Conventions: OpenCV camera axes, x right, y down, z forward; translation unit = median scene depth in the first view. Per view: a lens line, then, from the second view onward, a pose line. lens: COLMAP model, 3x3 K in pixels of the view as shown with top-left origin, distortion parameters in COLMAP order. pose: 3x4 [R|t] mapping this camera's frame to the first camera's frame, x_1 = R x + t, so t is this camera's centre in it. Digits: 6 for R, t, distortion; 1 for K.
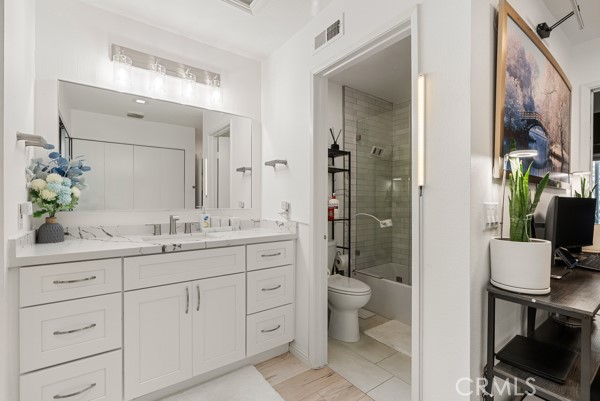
lens RADIAL K [[273.1, 0, 303.9], [0, 273.1, 200.3], [0, 0, 1]] dist [-0.012268, 0.000443]
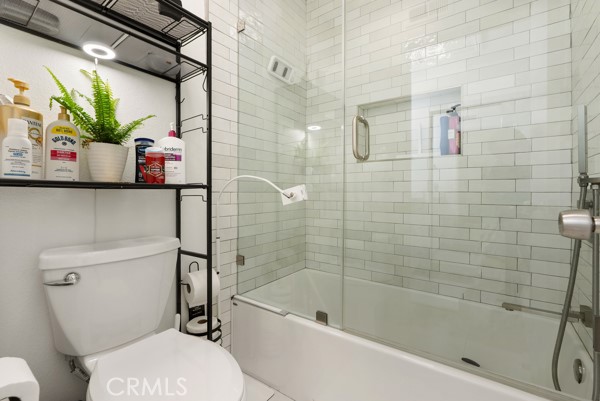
lens RADIAL K [[273.1, 0, 301.2], [0, 273.1, 198.2], [0, 0, 1]] dist [-0.012268, 0.000443]
pose [[0.955816, -0.008346, 0.293848, 0.147560], [0.001185, 0.999698, 0.024539, 0.064125], [-0.293964, -0.023106, 0.955537, 0.465118]]
